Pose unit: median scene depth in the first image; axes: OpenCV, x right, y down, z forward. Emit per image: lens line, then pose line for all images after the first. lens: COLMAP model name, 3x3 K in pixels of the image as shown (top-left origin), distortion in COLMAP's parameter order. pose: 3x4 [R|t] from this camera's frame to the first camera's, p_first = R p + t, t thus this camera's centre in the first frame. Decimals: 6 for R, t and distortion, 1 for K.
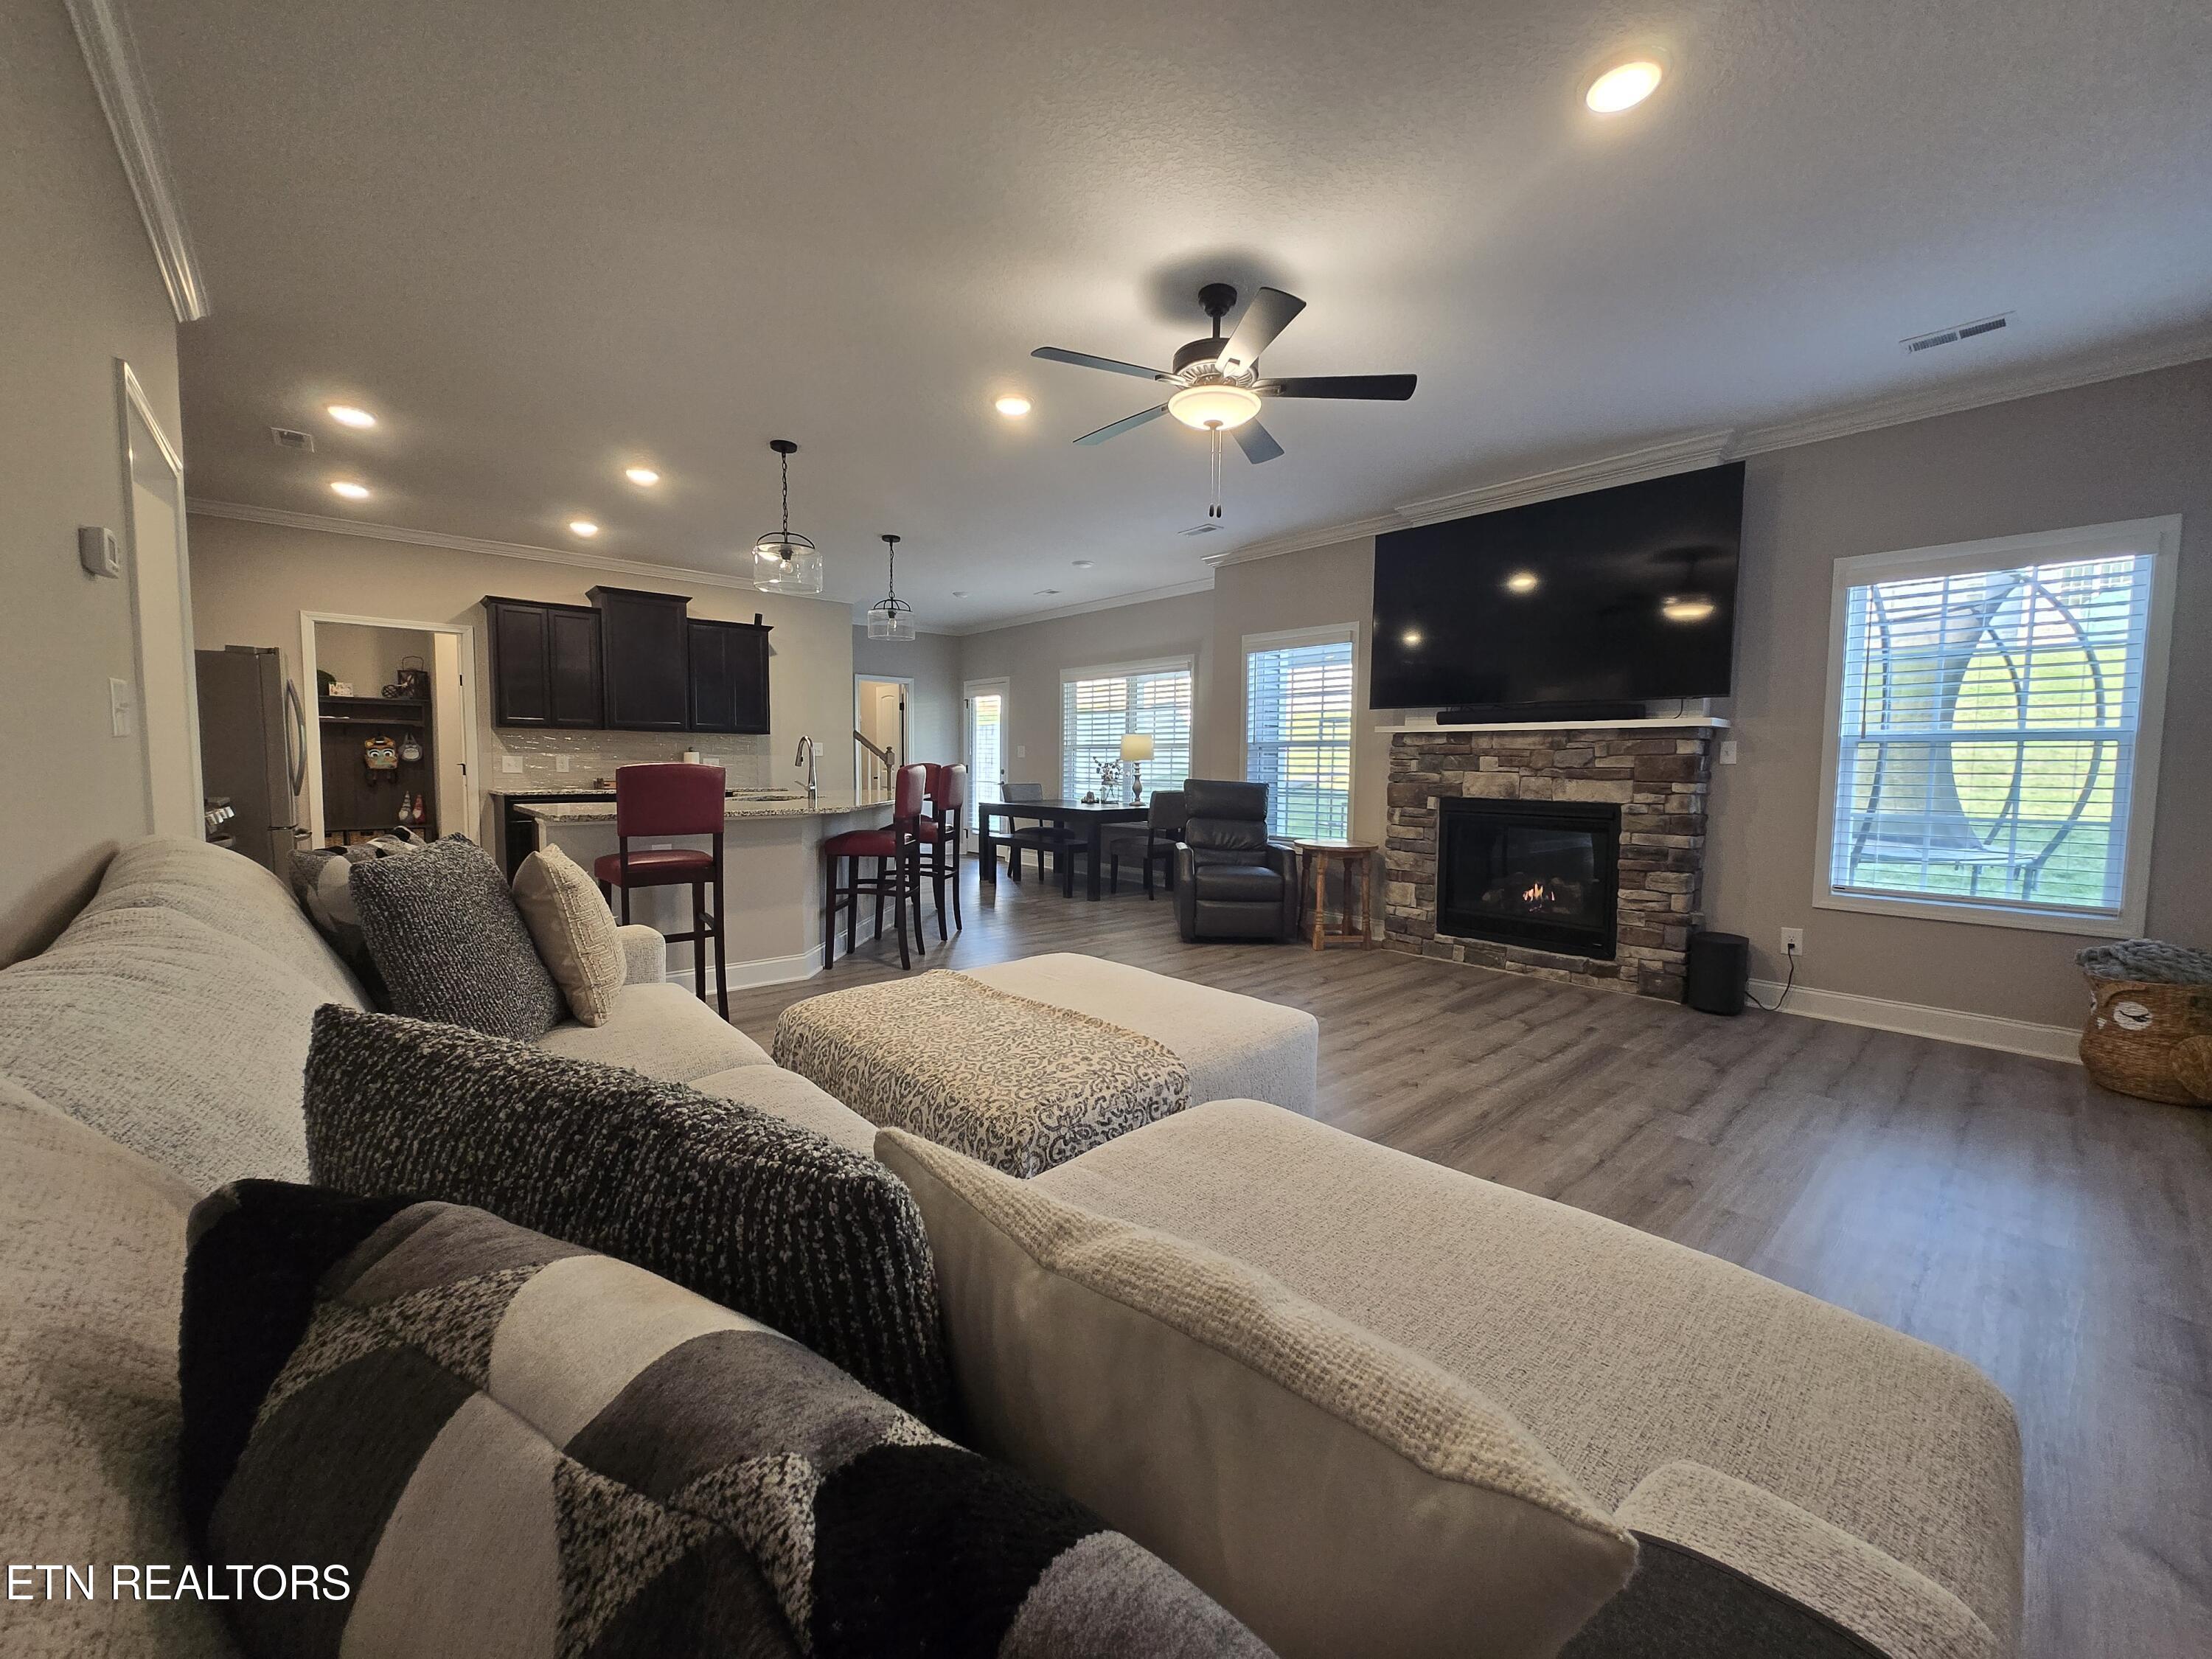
lens RADIAL K [[869.9, 0, 1095.1], [0, 869.9, 828.3], [0, 0, 1]] dist [-0.002244, 0.000073]
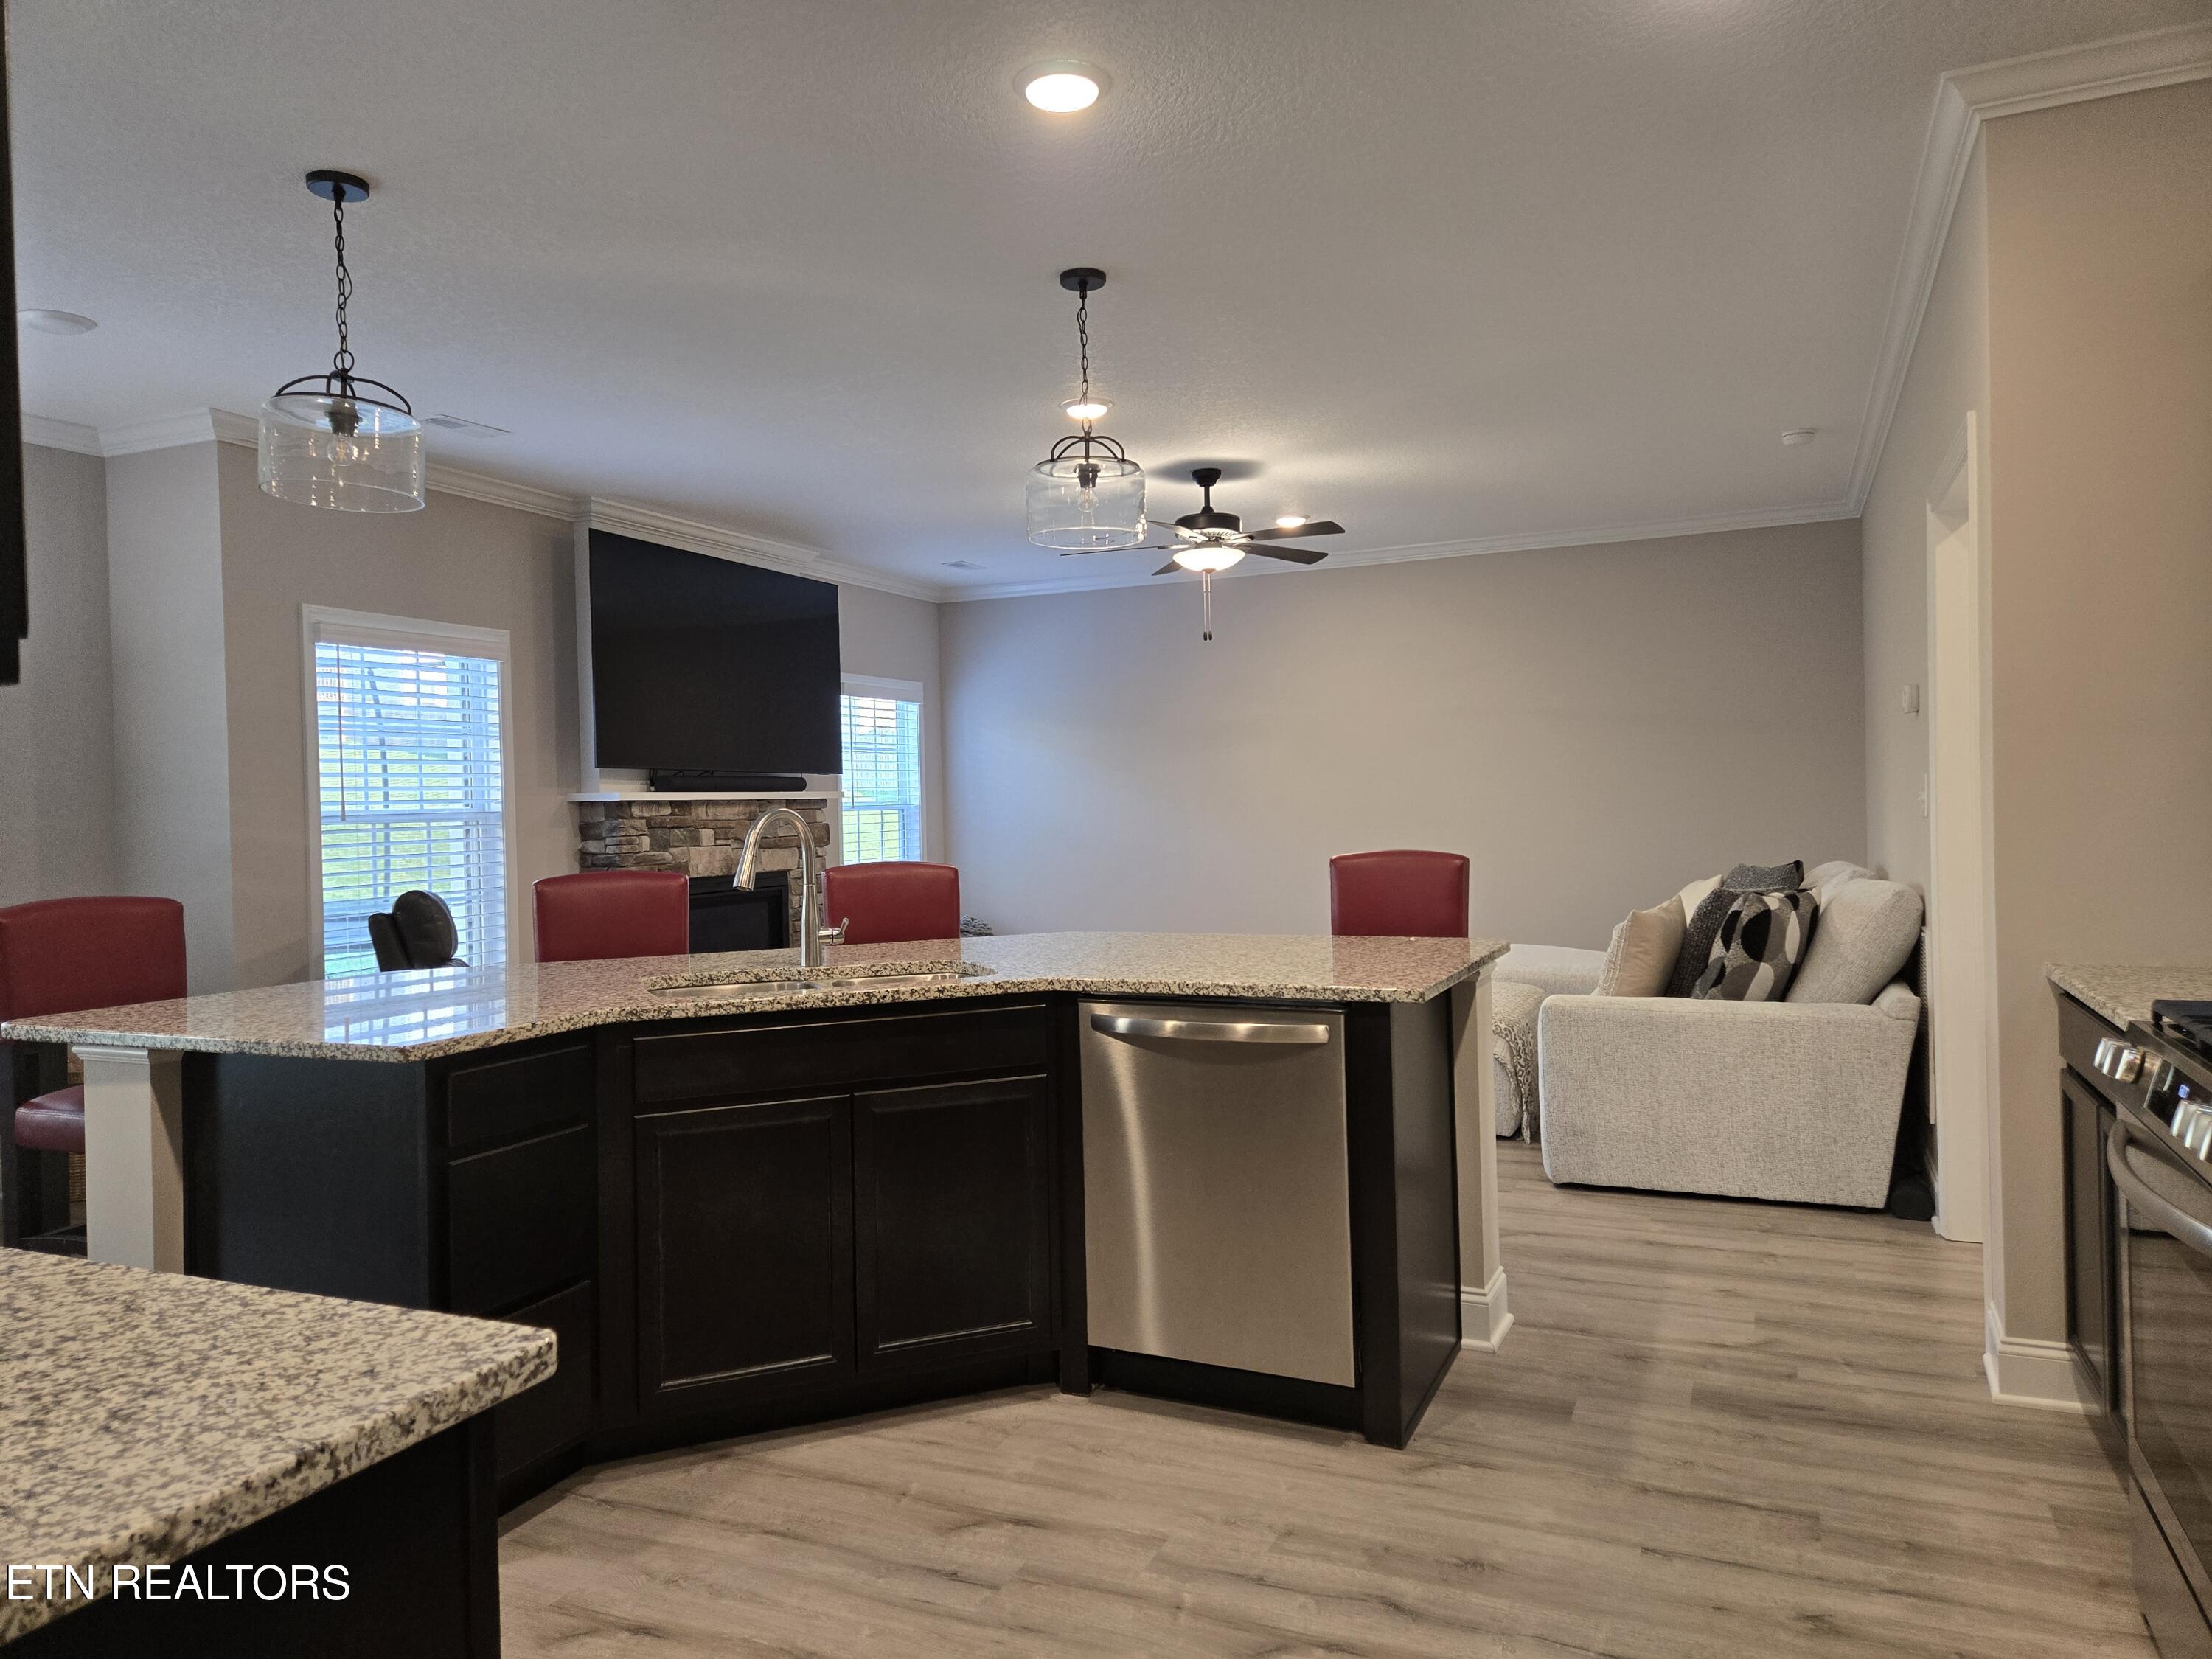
lens RADIAL K [[1445.2, 0, 1107.2], [0, 1445.2, 835.4], [0, 0, 1]] dist [0.026882, -0.000185]
pose [[-0.419365, -0.031827, 0.907260, -1.064132], [0.072880, 0.994979, 0.068591, -0.151179], [-0.904888, 0.094886, -0.414940, 1.279550]]
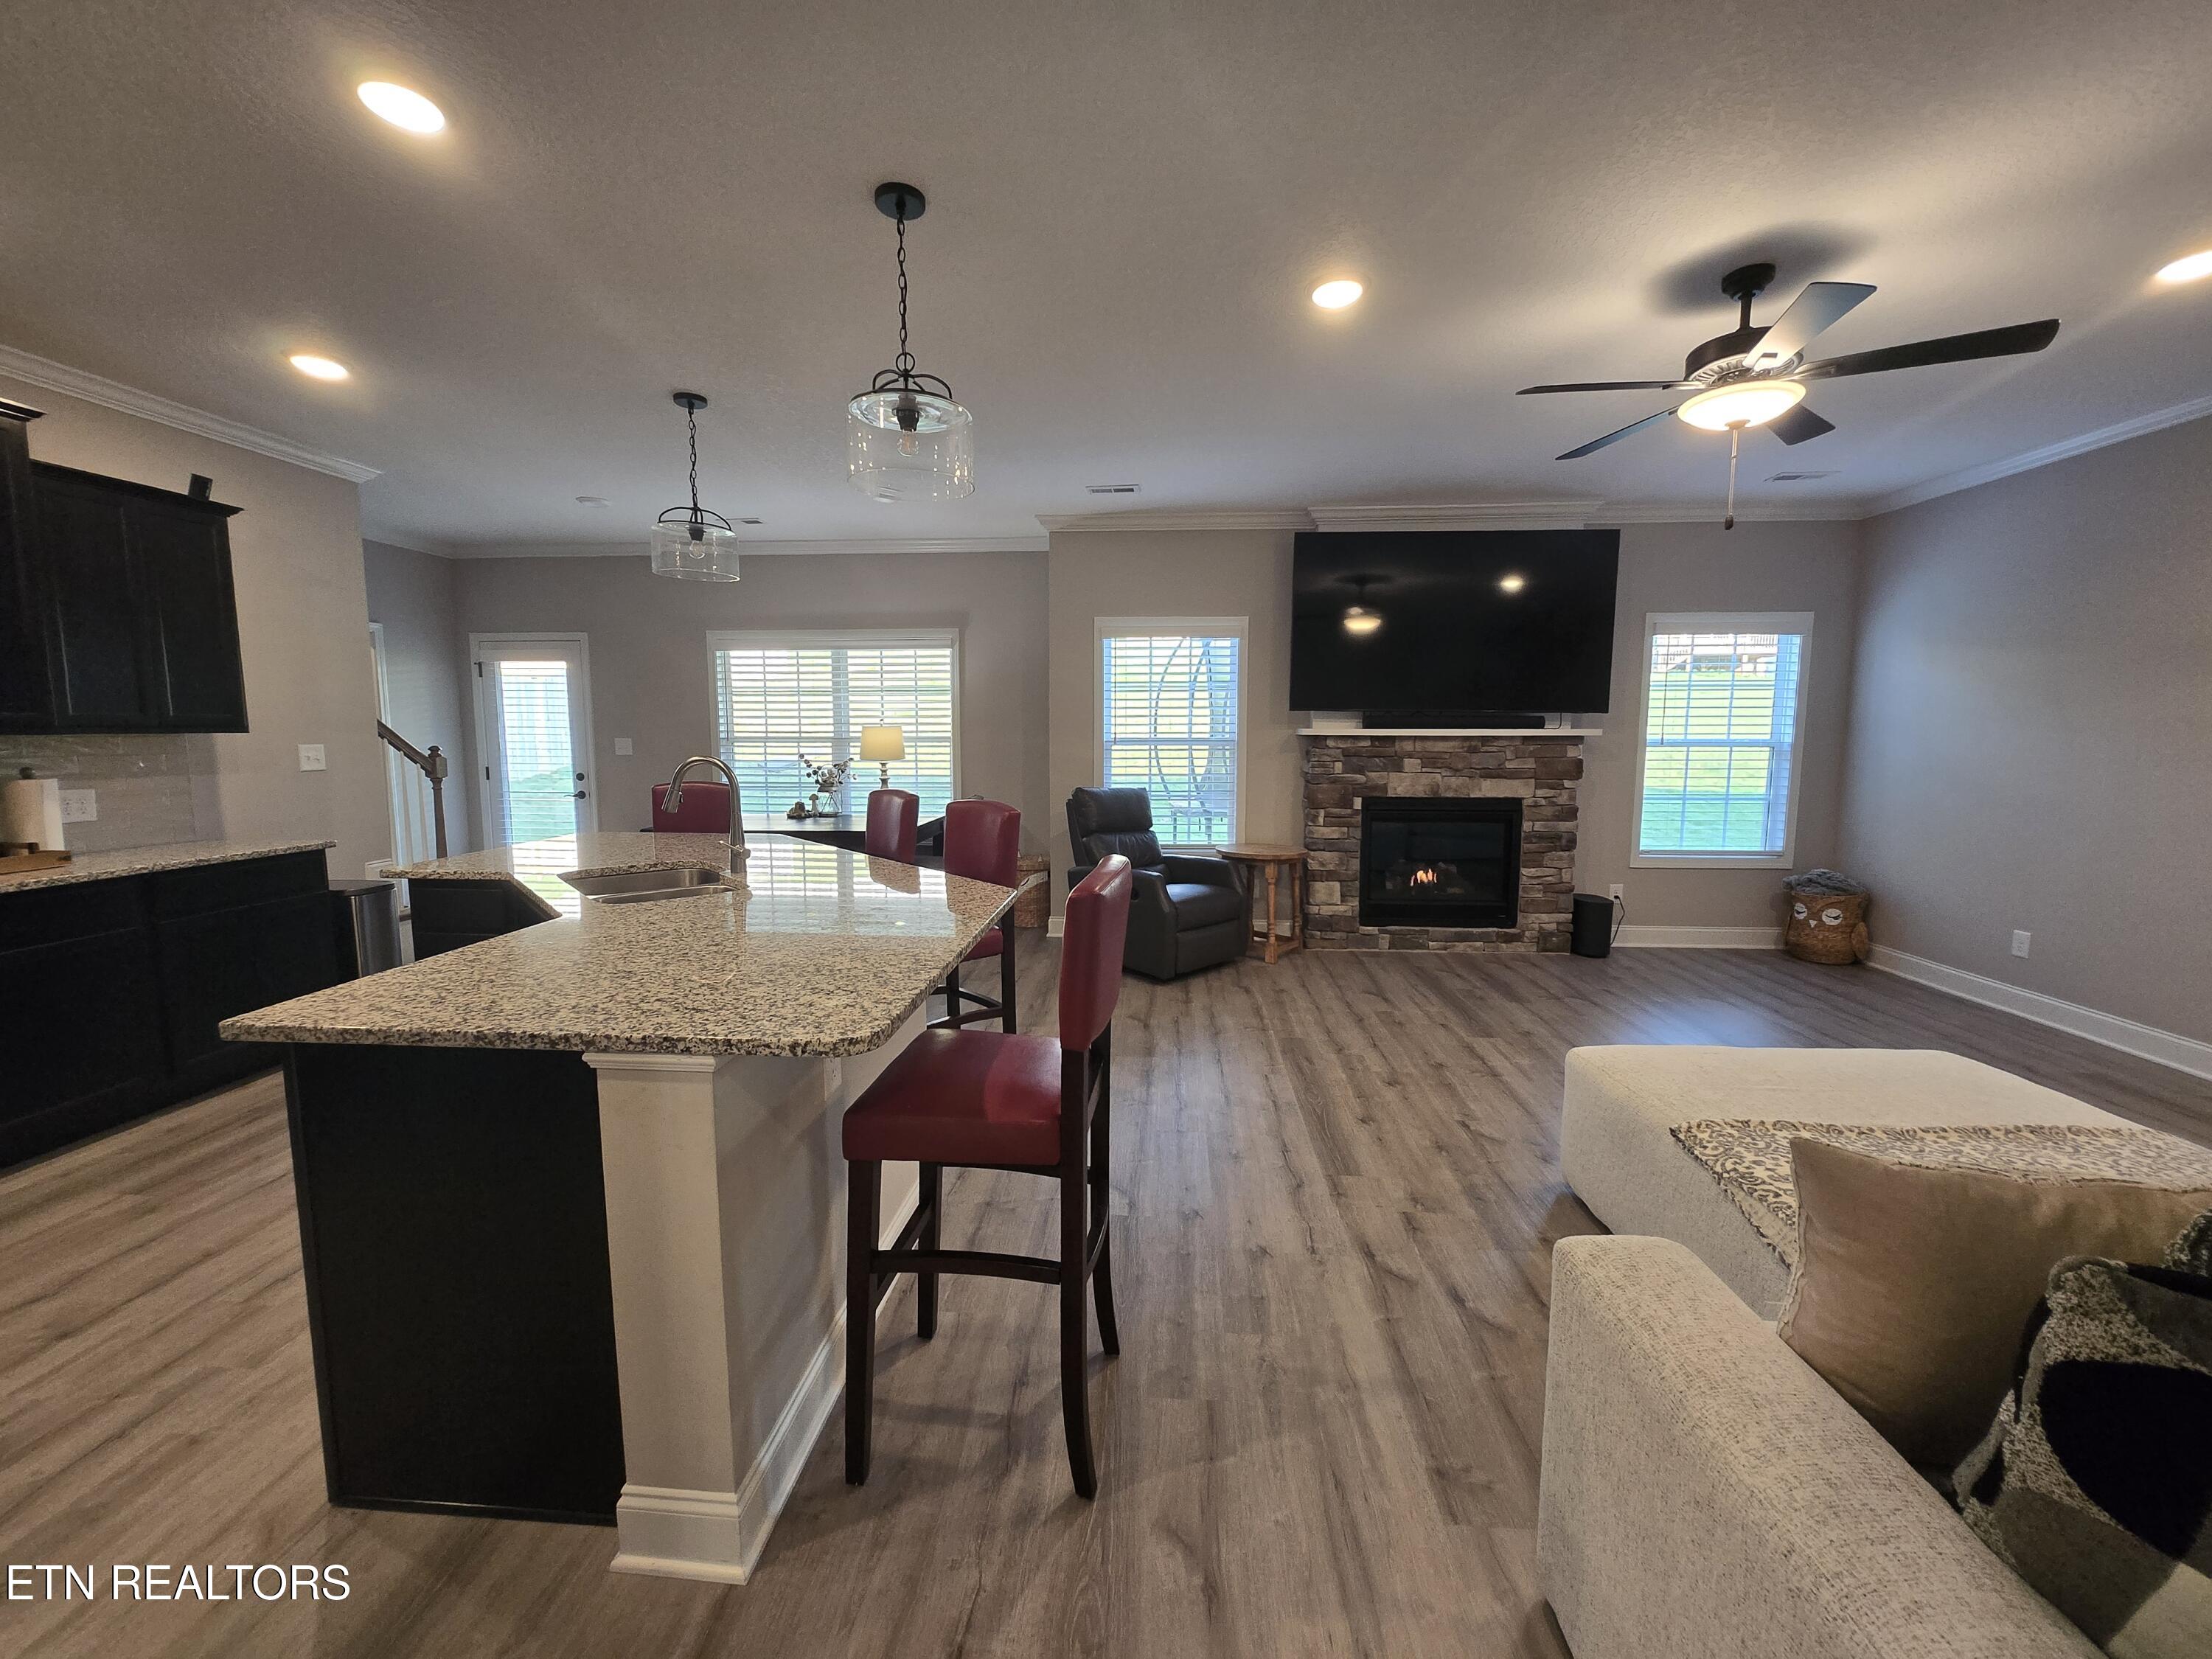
lens RADIAL K [[869.9, 0, 1104.6], [0, 869.9, 831.8], [0, 0, 1]] dist [-0.002244, 0.000073]
pose [[0.711887, -0.090295, 0.696465, -0.604588], [0.059938, 0.995893, 0.067850, -0.091319], [-0.699731, -0.006557, 0.714376, 0.507975]]
